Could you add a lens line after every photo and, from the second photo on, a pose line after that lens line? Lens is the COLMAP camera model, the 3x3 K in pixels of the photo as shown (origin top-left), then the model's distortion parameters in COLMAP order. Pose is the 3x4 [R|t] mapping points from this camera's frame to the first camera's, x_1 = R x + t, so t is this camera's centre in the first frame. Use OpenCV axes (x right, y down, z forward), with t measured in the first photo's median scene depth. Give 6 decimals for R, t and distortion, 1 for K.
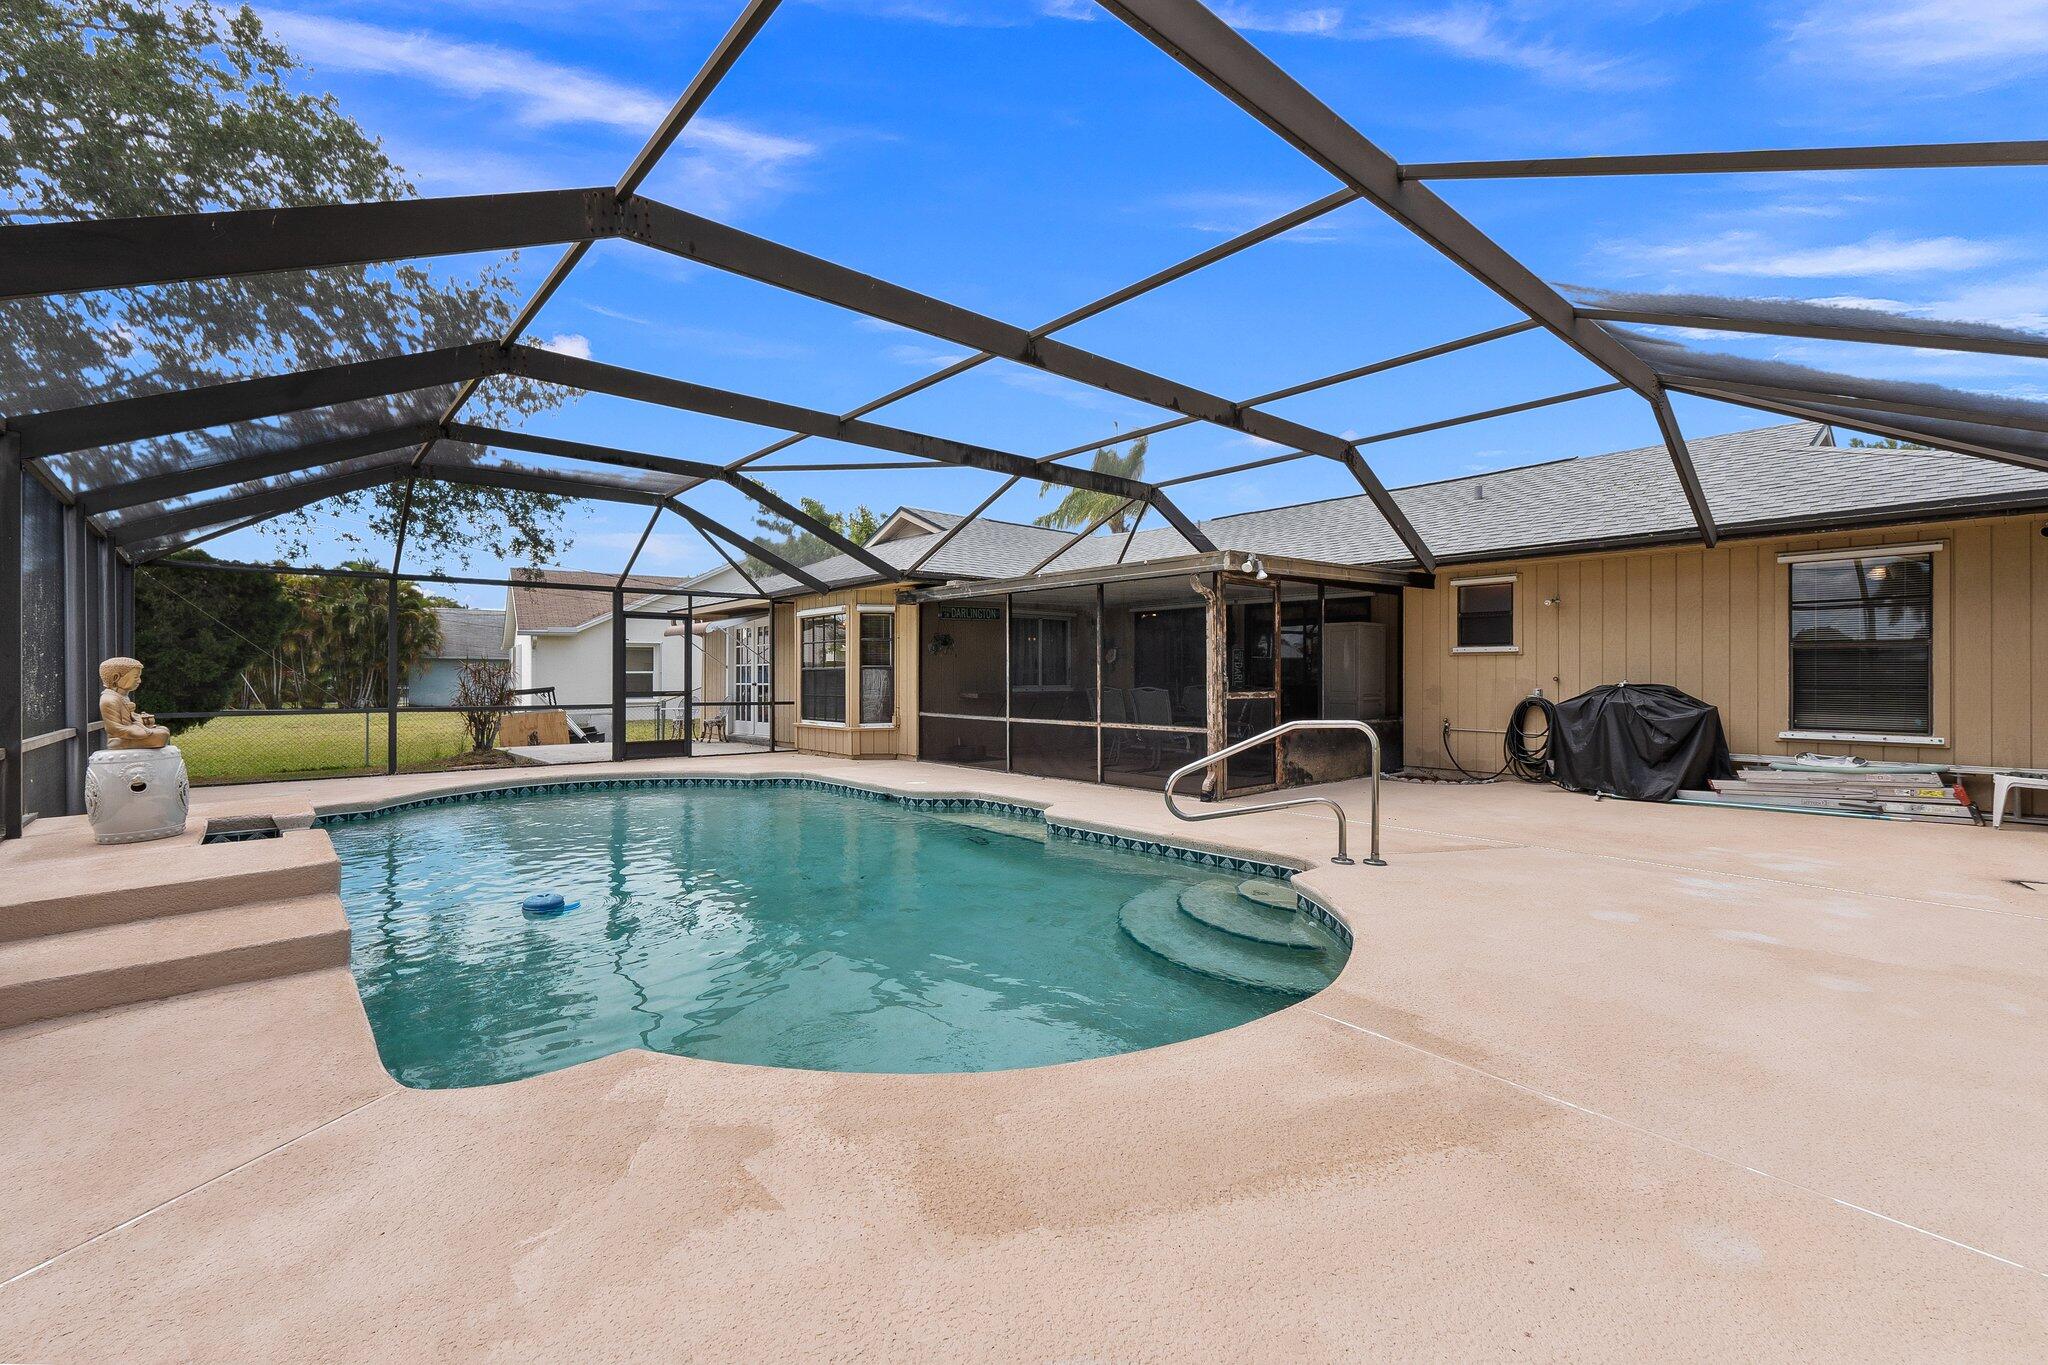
lens RADIAL K [[867.5, 0, 974.9], [0, 867.5, 680.1], [0, 0, 1]] dist [-0.000158, -0.000056]
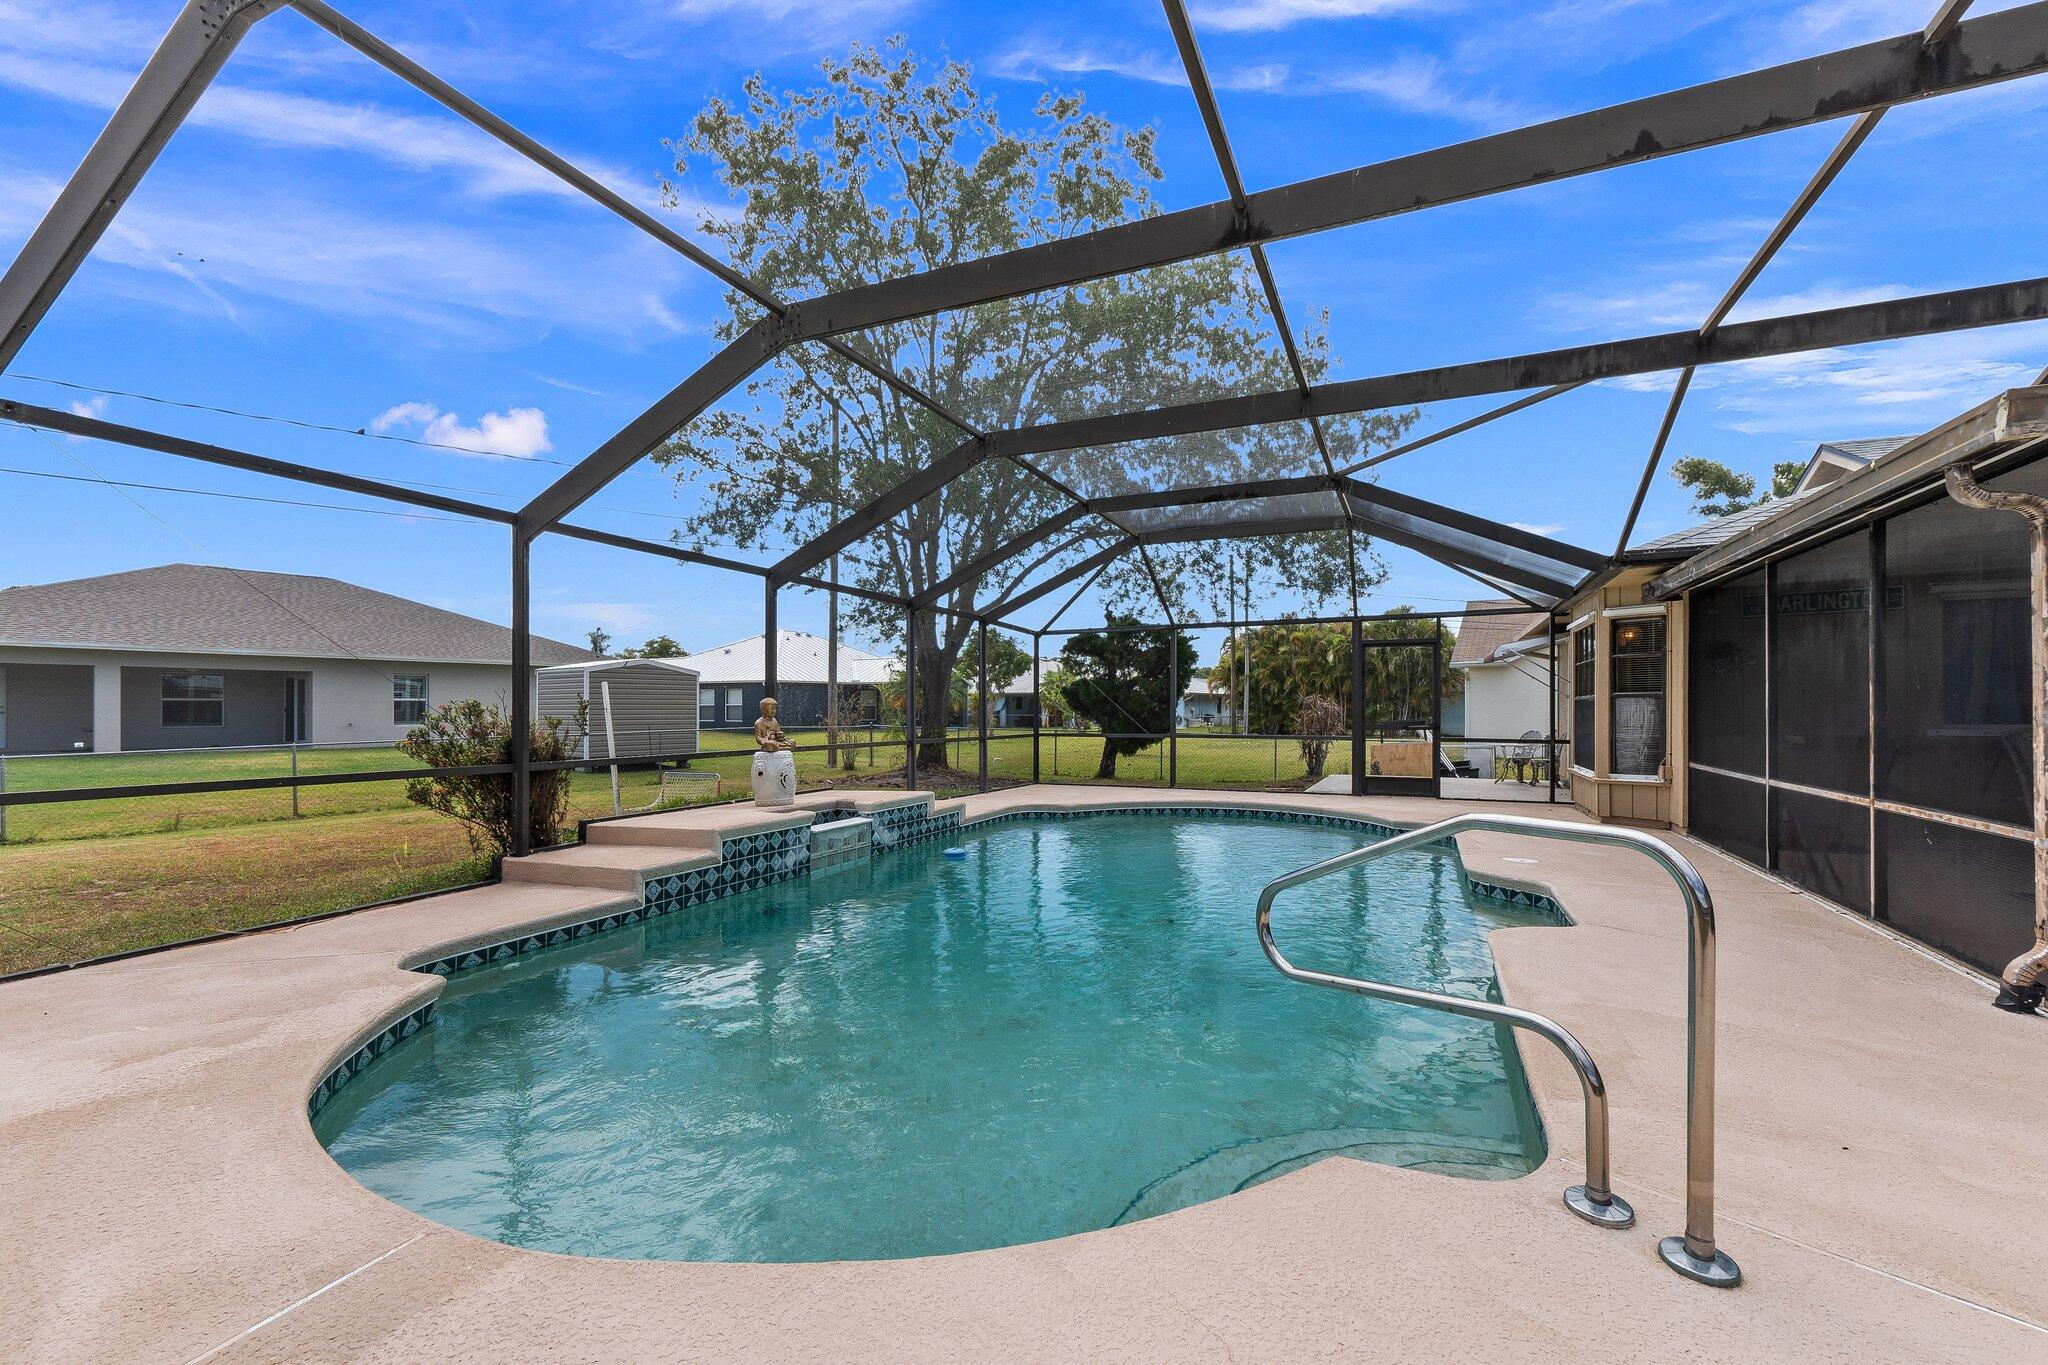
lens RADIAL K [[847.1, 0, 1064.8], [0, 847.1, 710.0], [0, 0, 1]] dist [0.000321, 0.000109]
pose [[0.464287, 0.000558, -0.885685, 0.333754], [-0.002338, 0.999997, -0.000595, -0.001064], [0.885682, 0.002347, 0.464287, 0.329281]]
